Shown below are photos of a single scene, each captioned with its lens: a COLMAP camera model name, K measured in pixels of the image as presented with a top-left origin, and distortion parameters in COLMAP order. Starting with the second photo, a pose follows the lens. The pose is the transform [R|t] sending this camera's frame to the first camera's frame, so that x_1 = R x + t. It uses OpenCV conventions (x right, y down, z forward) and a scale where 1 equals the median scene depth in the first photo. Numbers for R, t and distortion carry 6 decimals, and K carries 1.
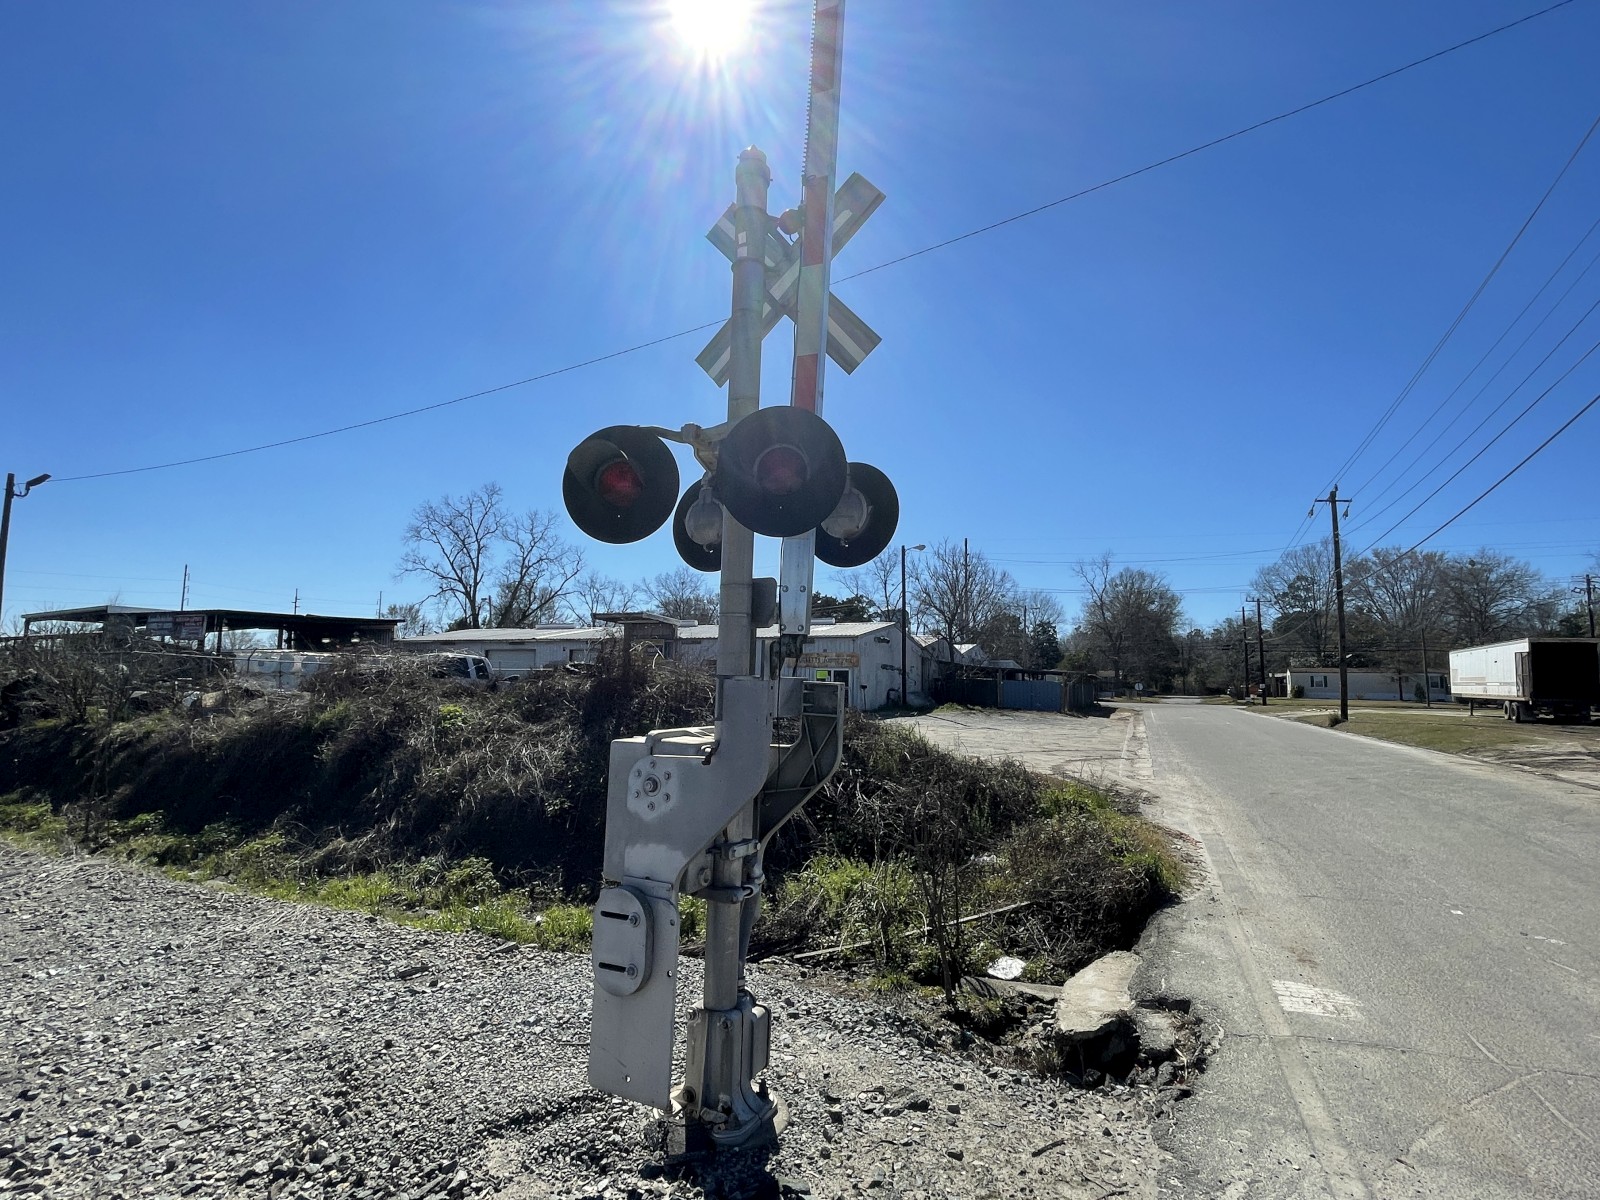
lens RADIAL K [[796.2, 0, 800.0], [0, 796.2, 600.0], [0, 0, 1]] dist [0.000240, -0.000002]
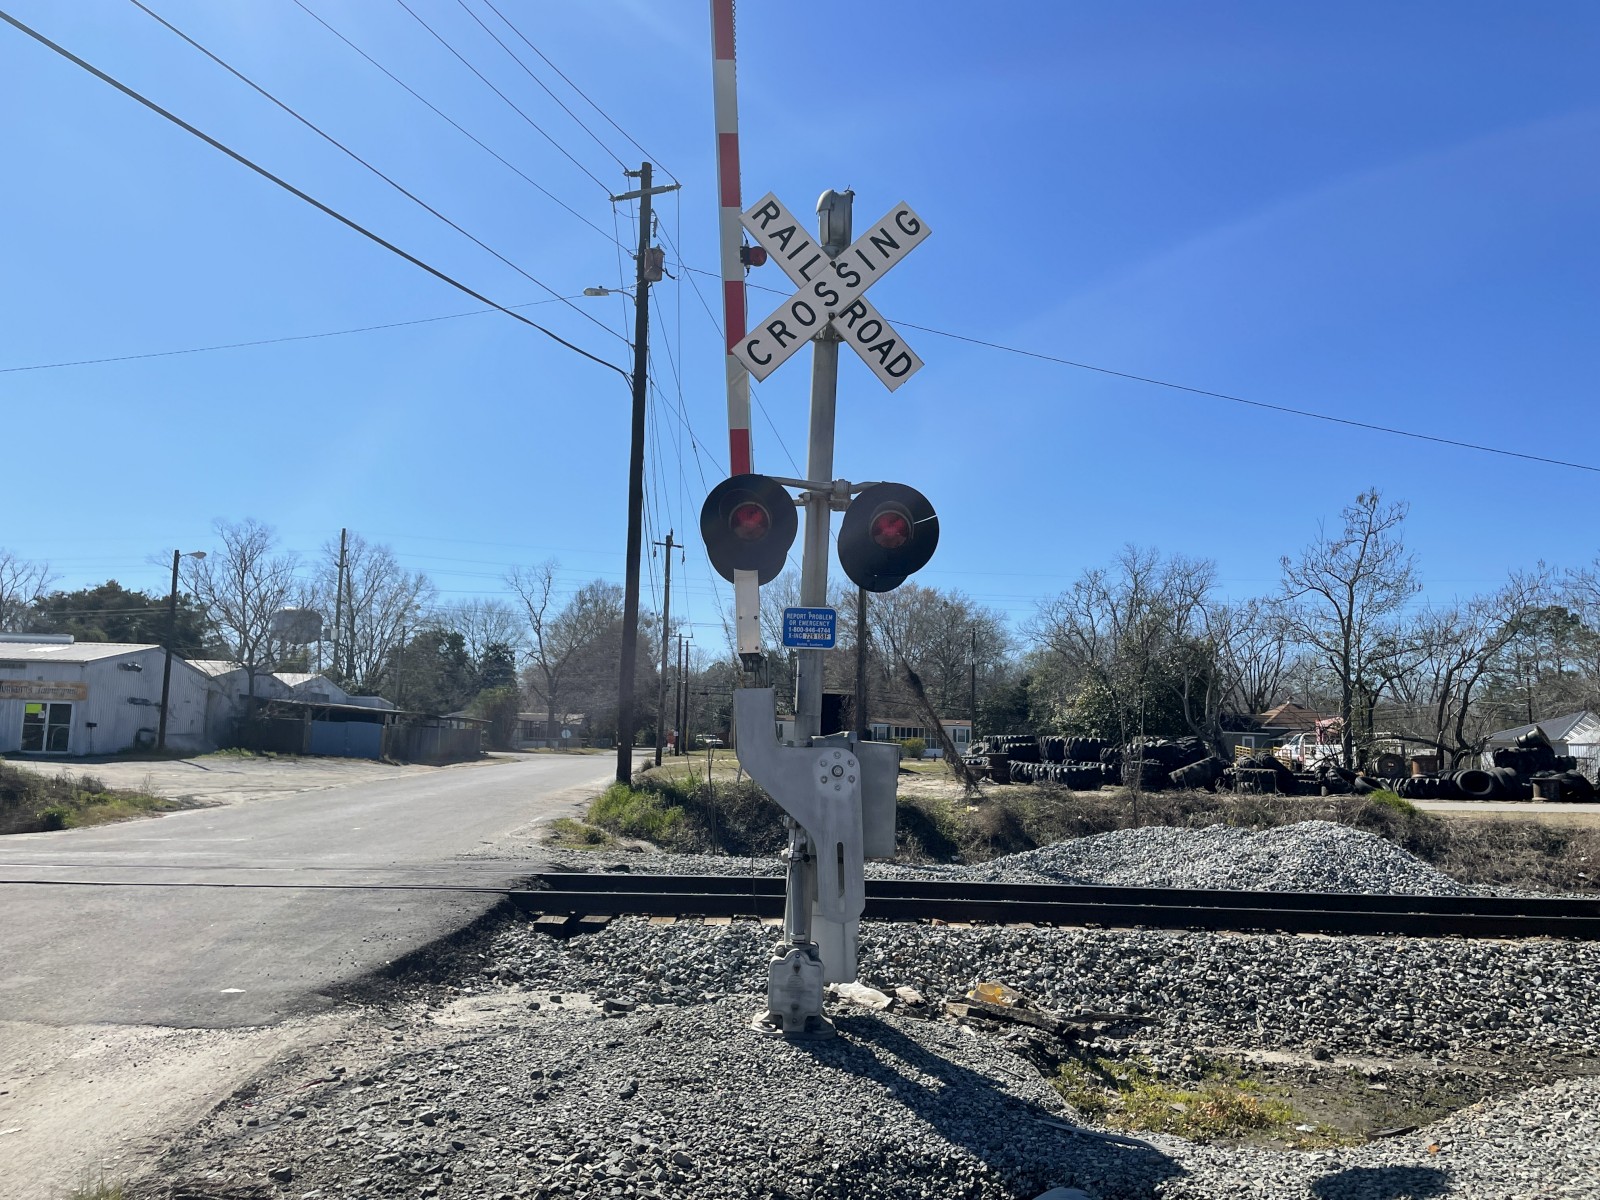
lens RADIAL K [[1175.3, 0, 800.0], [0, 1175.3, 600.0], [0, 0, 1]] dist [0.001451, -0.000333]
pose [[0.866345, 0.069009, 0.494655, 0.084538], [-0.065901, 0.997544, -0.023747, -0.029666], [-0.495079, -0.012025, 0.868765, -0.318570]]
